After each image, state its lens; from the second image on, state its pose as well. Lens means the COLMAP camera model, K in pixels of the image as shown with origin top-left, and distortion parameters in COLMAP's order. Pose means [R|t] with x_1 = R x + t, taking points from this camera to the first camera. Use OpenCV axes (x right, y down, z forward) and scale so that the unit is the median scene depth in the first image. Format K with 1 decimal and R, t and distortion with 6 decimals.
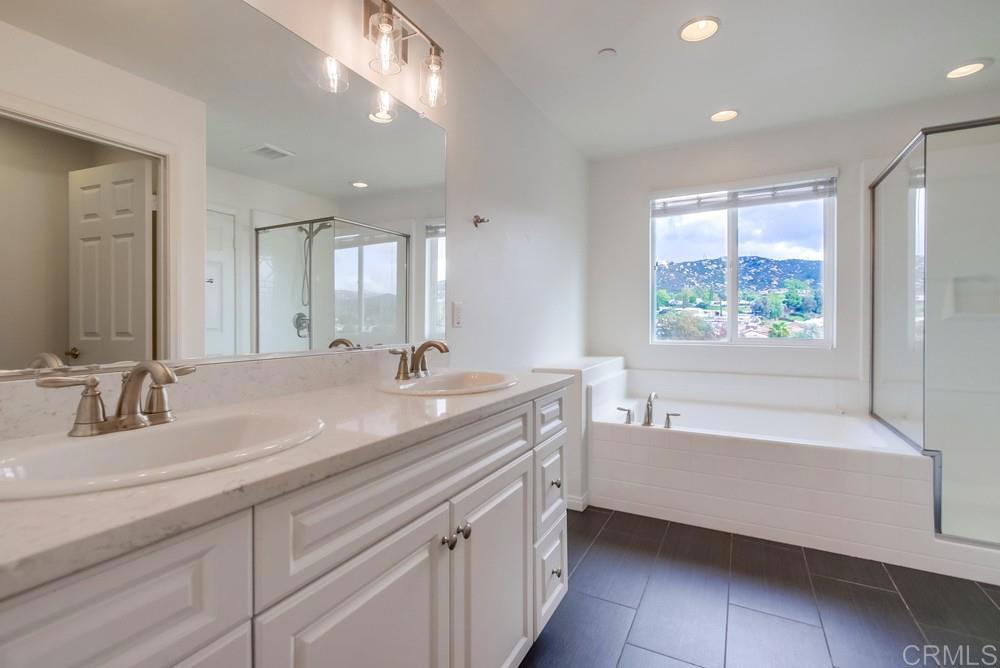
lens RADIAL K [[454.0, 0, 498.9], [0, 454.0, 324.3], [0, 0, 1]] dist [0.002310, -0.001295]
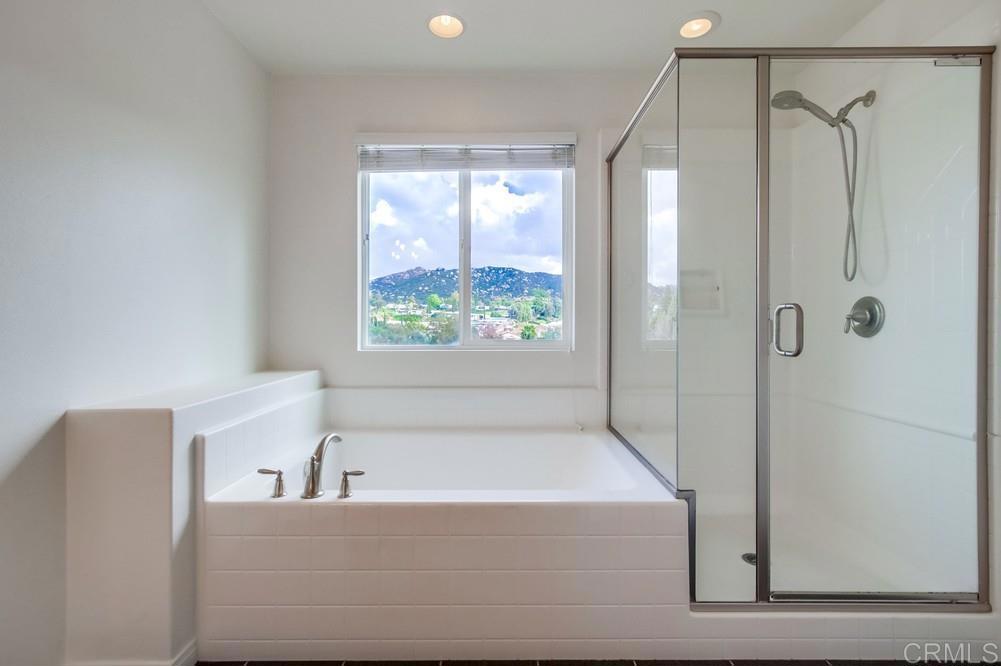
lens RADIAL K [[454.4, 0, 502.8], [0, 454.4, 326.5], [0, 0, 1]] dist [0.002310, -0.001295]
pose [[0.879954, -0.000869, 0.475058, 0.245258], [0.001463, 0.999999, -0.000881, 0.009416], [-0.475057, 0.001470, 0.879954, 0.351527]]
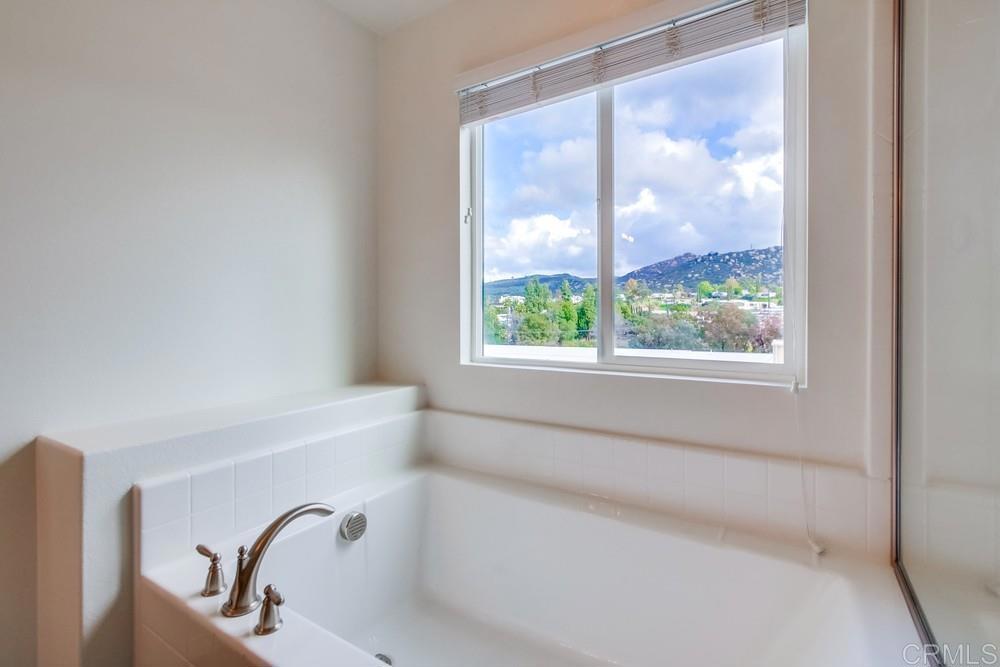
lens RADIAL K [[454.0, 0, 503.6], [0, 454.0, 316.4], [0, 0, 1]] dist [0.002310, -0.001295]
pose [[0.997300, -0.000485, -0.073436, 0.520232], [0.000406, 0.999999, -0.001091, -0.012654], [0.073437, 0.001058, 0.997299, 0.595519]]
